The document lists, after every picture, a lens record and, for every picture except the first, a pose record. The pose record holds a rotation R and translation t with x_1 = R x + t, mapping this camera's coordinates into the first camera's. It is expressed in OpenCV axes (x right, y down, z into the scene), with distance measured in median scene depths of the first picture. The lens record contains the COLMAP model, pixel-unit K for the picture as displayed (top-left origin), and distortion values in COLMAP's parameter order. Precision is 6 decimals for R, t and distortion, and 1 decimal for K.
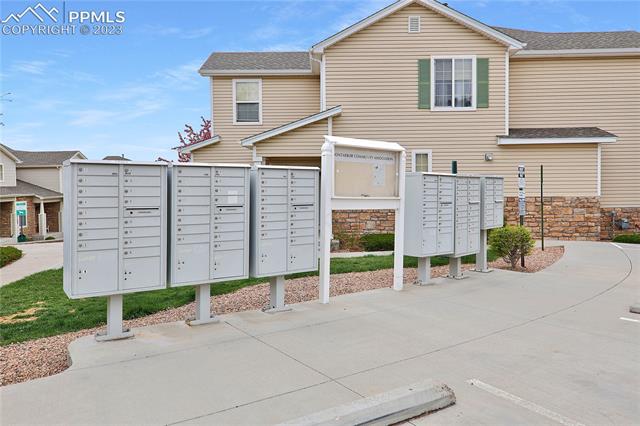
lens RADIAL K [[508.8, 0, 319.8], [0, 508.8, 211.5], [0, 0, 1]] dist [0.041191, 0.004776]
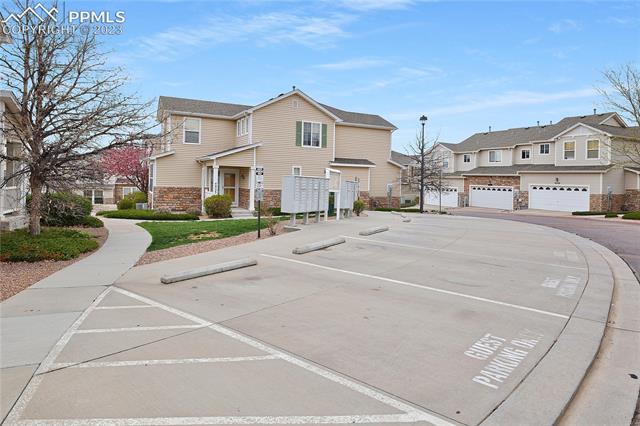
lens RADIAL K [[388.2, 0, 319.9], [0, 388.2, 211.9], [0, 0, 1]] dist [0.000416, 0.000024]
pose [[0.895621, -0.002632, 0.444810, -0.399882], [-0.008163, 0.999717, 0.022351, 0.024974], [-0.444743, -0.023649, 0.895346, -0.413473]]
